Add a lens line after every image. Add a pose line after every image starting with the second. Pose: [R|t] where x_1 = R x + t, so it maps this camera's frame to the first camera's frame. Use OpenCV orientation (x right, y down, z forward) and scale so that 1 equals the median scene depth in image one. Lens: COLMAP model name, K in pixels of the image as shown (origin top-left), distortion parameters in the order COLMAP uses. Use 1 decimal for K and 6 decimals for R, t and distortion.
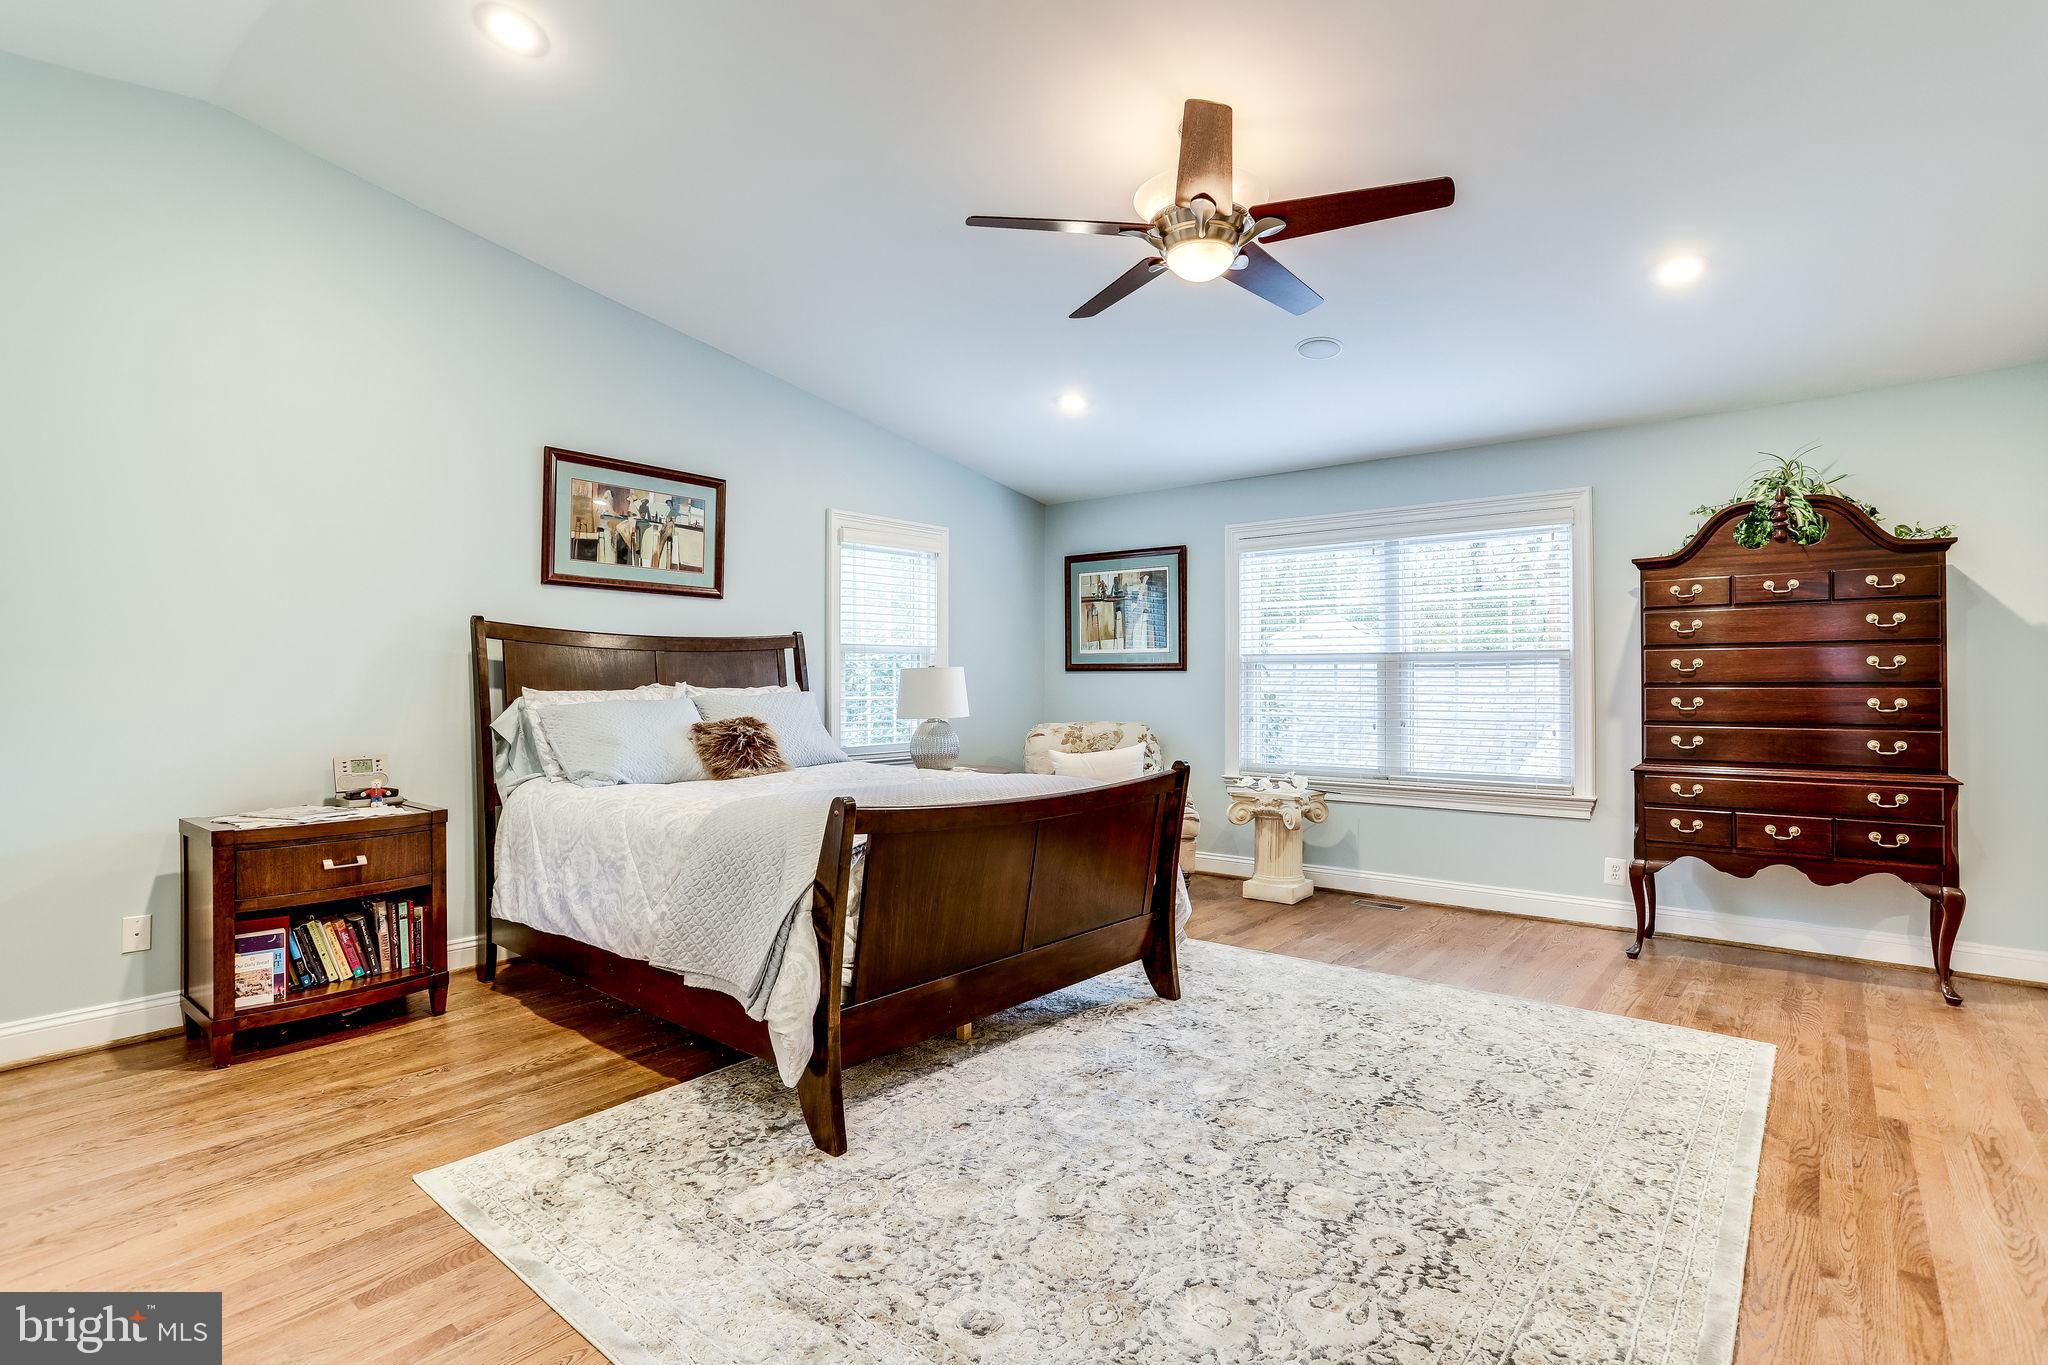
lens RADIAL K [[986.6, 0, 1002.8], [0, 986.6, 683.4], [0, 0, 1]] dist [-0.005214, 0.000618]
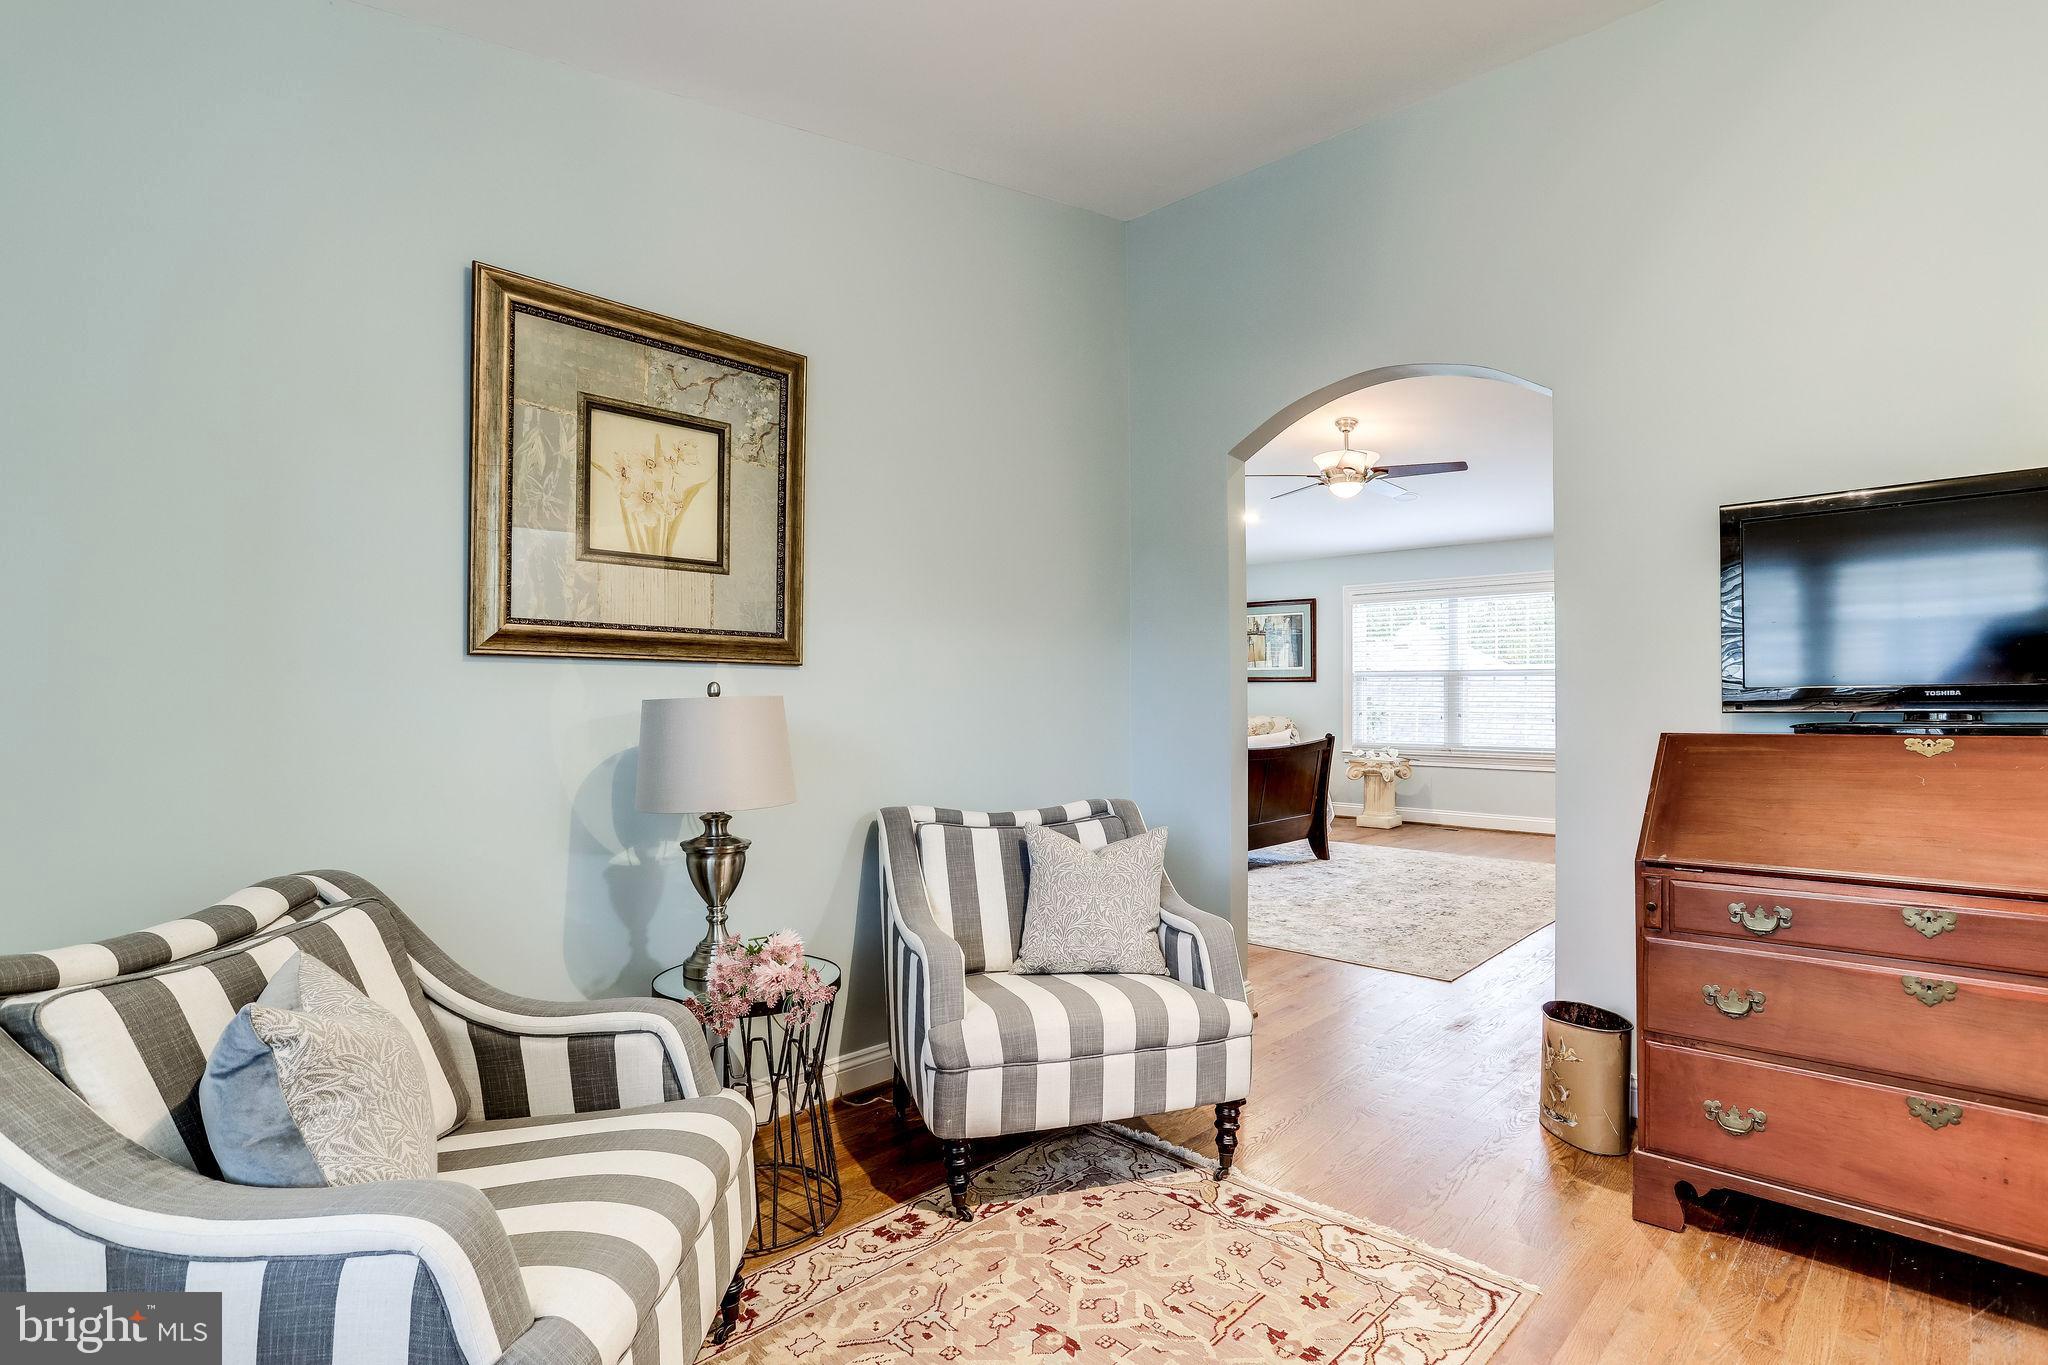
lens RADIAL K [[986.6, 0, 1038.5], [0, 986.6, 697.8], [0, 0, 1]] dist [-0.005214, 0.000618]
pose [[0.998769, -0.002328, -0.049555, -0.205998], [0.002863, 0.999938, 0.010724, -0.007505], [0.049527, -0.010853, 0.998714, -0.662265]]
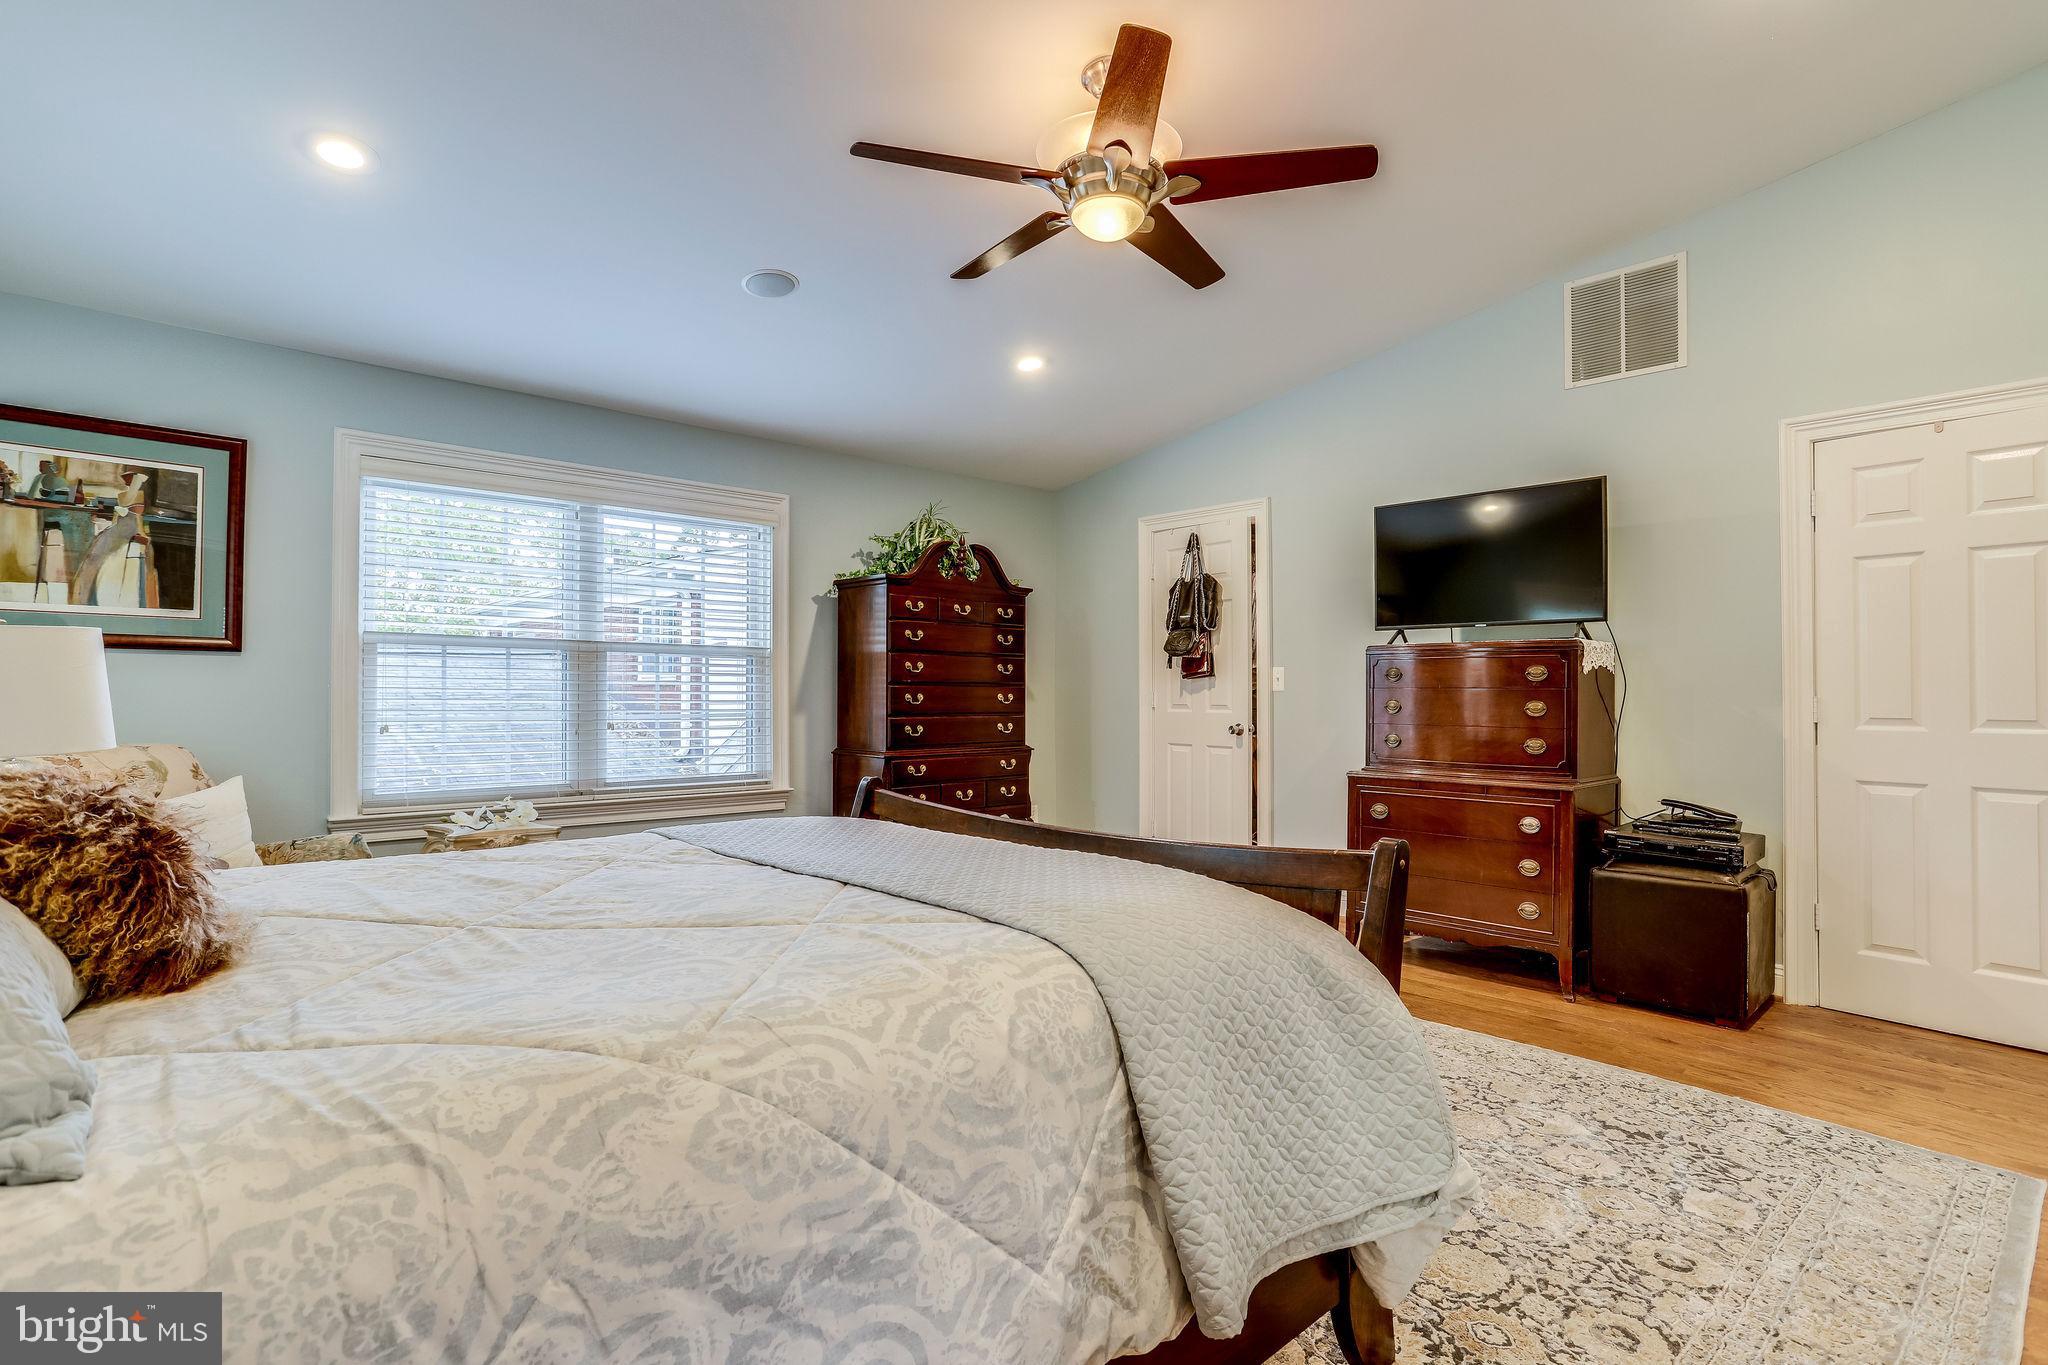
lens RADIAL K [[986.6, 0, 1026.2], [0, 986.6, 680.8], [0, 0, 1]] dist [-0.005214, 0.000618]
pose [[0.158399, 0.006986, 0.987351, -0.409219], [-0.011897, 0.999916, -0.005167, 0.002047], [-0.987304, -0.010928, 0.158469, 0.568547]]
